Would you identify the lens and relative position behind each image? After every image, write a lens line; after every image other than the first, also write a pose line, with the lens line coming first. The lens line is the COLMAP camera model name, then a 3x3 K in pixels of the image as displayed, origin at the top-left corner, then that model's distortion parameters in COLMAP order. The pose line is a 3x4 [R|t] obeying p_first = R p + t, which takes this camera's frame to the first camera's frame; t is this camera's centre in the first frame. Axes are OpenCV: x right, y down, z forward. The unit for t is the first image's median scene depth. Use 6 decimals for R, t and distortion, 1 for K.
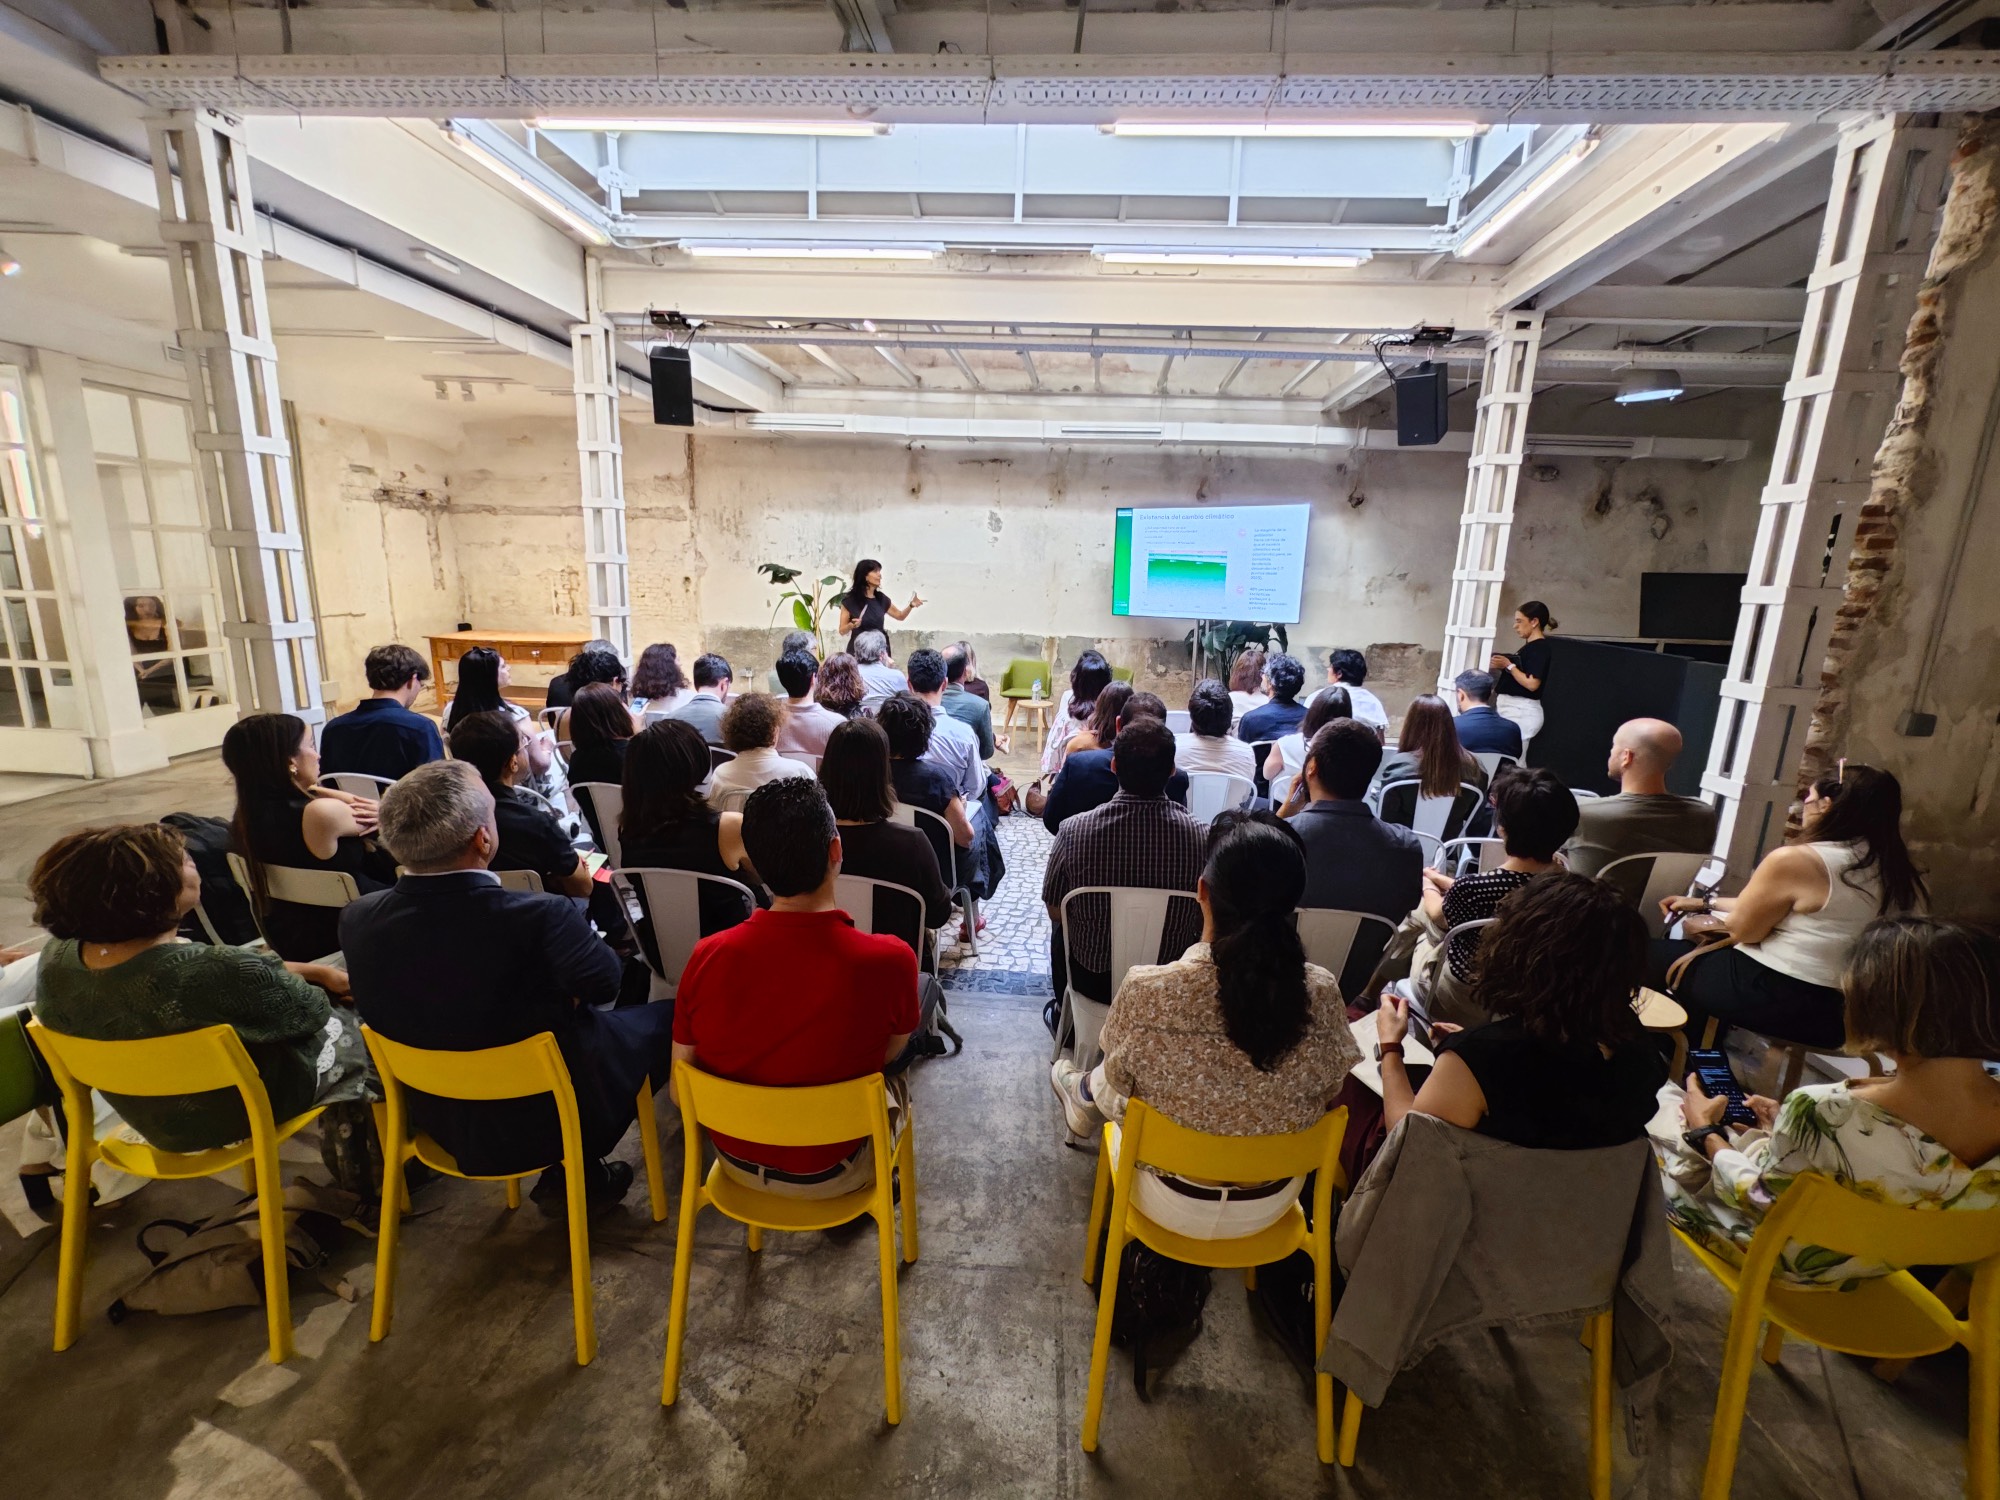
lens RADIAL K [[861.3, 0, 999.3], [0, 861.3, 755.9], [0, 0, 1]] dist [0.005108, -0.000939]
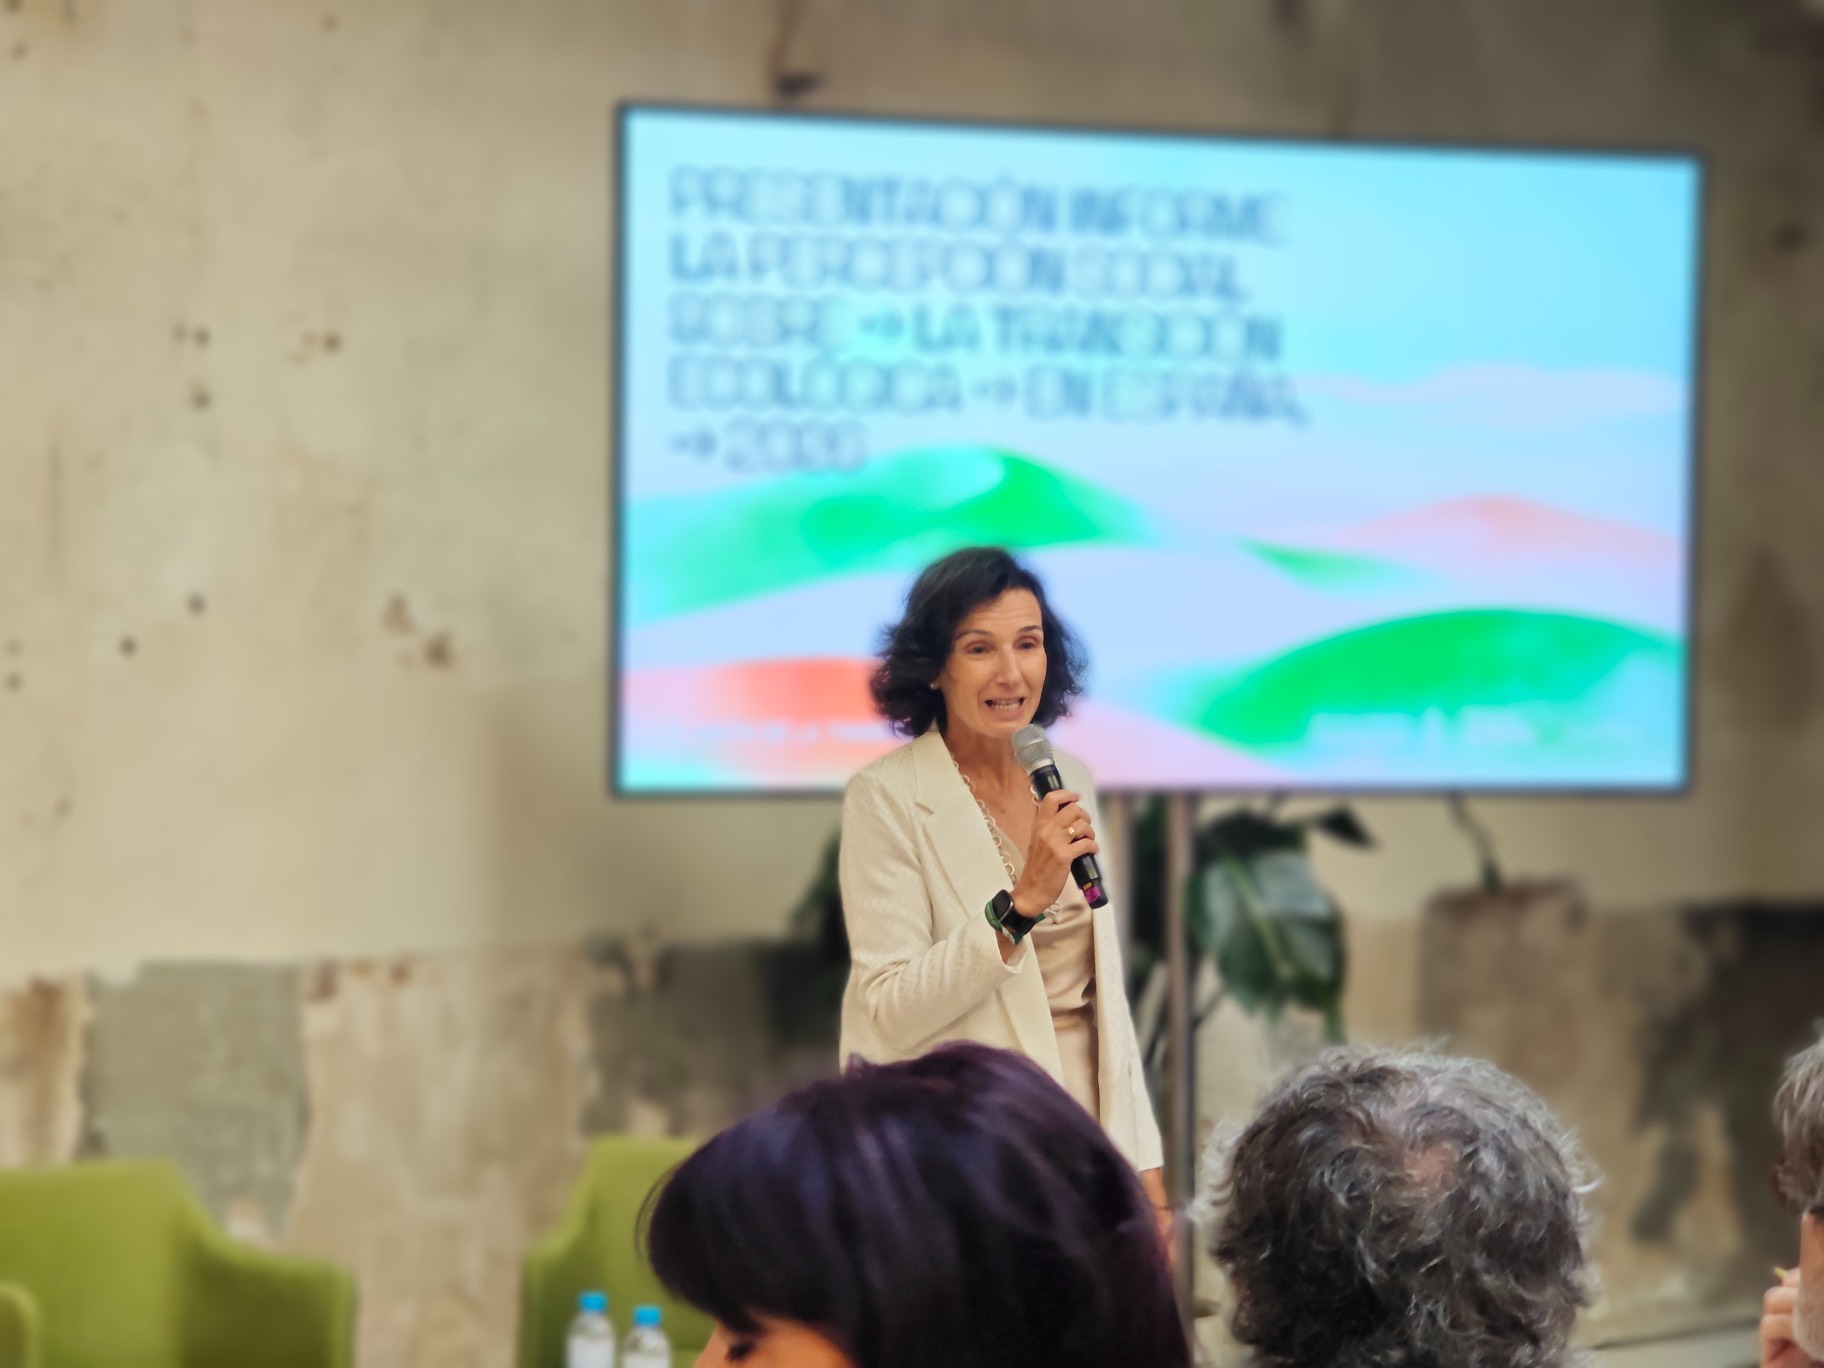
lens RADIAL K [[4003.0, 0, 918.5], [0, 4003.0, 679.6], [0, 0, 1]] dist [0.260709, 0.000000]
pose [[0.661609, -0.018673, 0.749616, -0.362678], [0.162361, 0.979542, -0.118898, -0.093869], [-0.732060, 0.200373, 0.651106, 0.514382]]
